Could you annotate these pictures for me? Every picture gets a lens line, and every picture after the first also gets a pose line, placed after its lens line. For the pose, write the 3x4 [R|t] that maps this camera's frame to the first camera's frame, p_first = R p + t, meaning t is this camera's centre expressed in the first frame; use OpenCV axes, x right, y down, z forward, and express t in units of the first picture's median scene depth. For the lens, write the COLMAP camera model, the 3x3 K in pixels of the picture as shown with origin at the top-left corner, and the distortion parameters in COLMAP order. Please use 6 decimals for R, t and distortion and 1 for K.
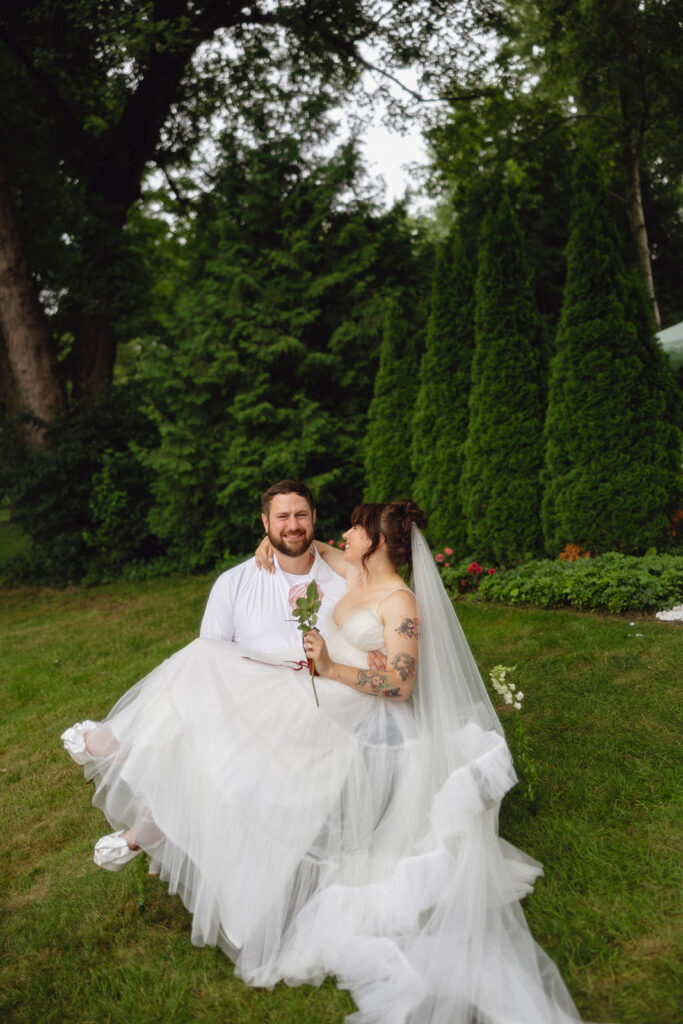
lens RADIAL K [[751.0, 0, 341.4], [0, 751.0, 493.5], [0, 0, 1]] dist [0.003308, -0.011177]
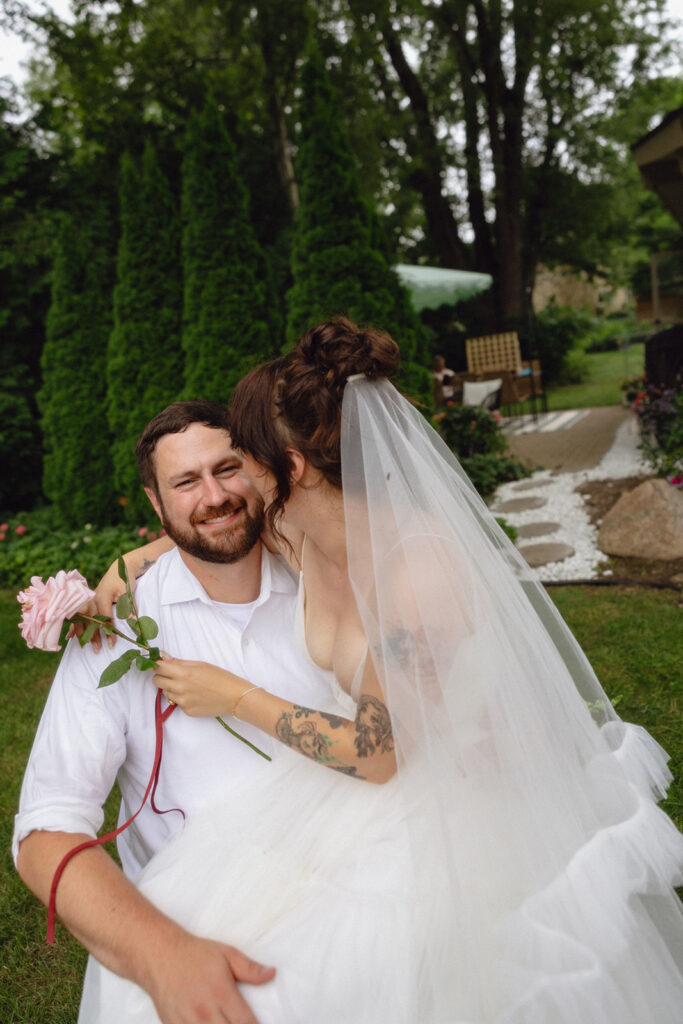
lens RADIAL K [[751.0, 0, 341.4], [0, 751.0, 493.5], [0, 0, 1]] dist [0.003308, -0.011177]
pose [[0.884429, -0.076241, 0.460405, -0.068115], [0.055601, 0.996752, 0.058249, 0.004550], [-0.463351, -0.025918, 0.885796, 0.166908]]
